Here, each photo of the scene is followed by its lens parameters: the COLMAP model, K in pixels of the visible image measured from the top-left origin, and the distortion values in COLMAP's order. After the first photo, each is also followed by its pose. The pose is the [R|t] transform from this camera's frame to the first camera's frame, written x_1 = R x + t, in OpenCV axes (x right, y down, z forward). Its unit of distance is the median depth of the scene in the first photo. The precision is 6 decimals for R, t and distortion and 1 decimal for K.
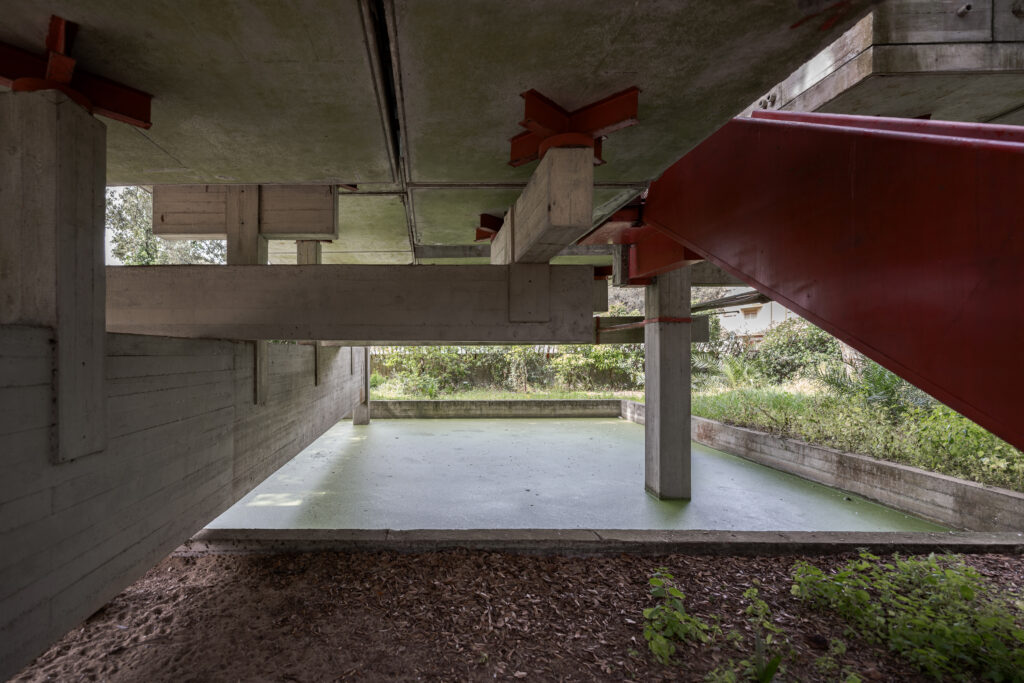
lens RADIAL K [[462.0, 0, 434.1], [0, 462.0, 372.7], [0, 0, 1]] dist [0.005901, -0.000137]
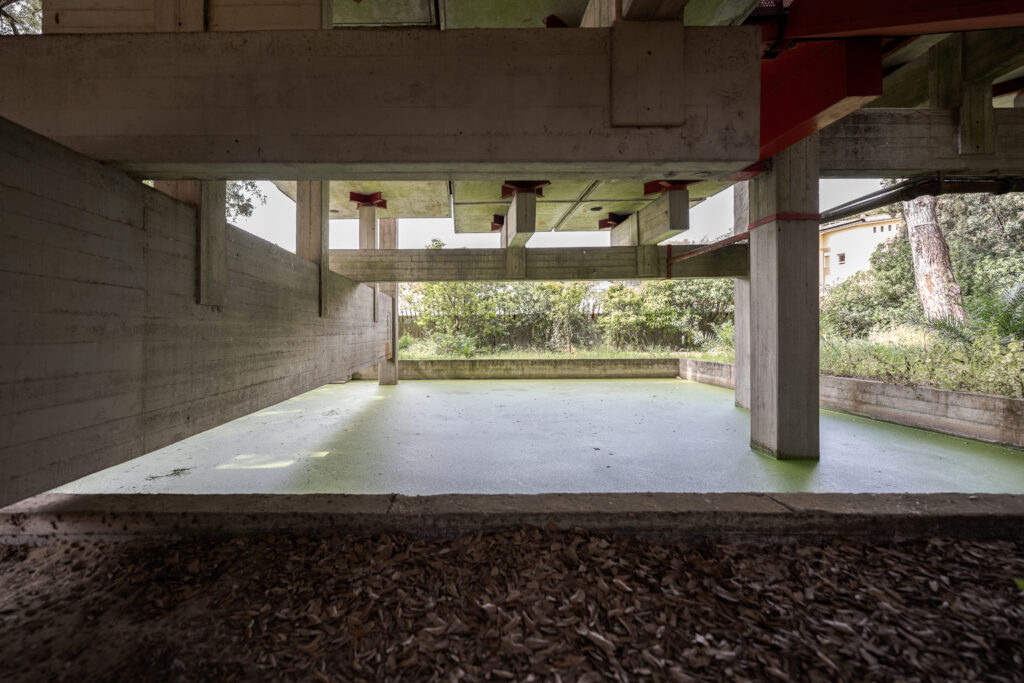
lens RADIAL K [[449.8, 0, 472.9], [0, 449.8, 351.8], [0, 0, 1]] dist [0.001733, 0.000043]
pose [[0.999957, 0.001092, 0.009259, -0.008373], [-0.001068, 0.999996, -0.002652, 0.127044], [-0.009261, 0.002642, 0.999954, 0.343697]]
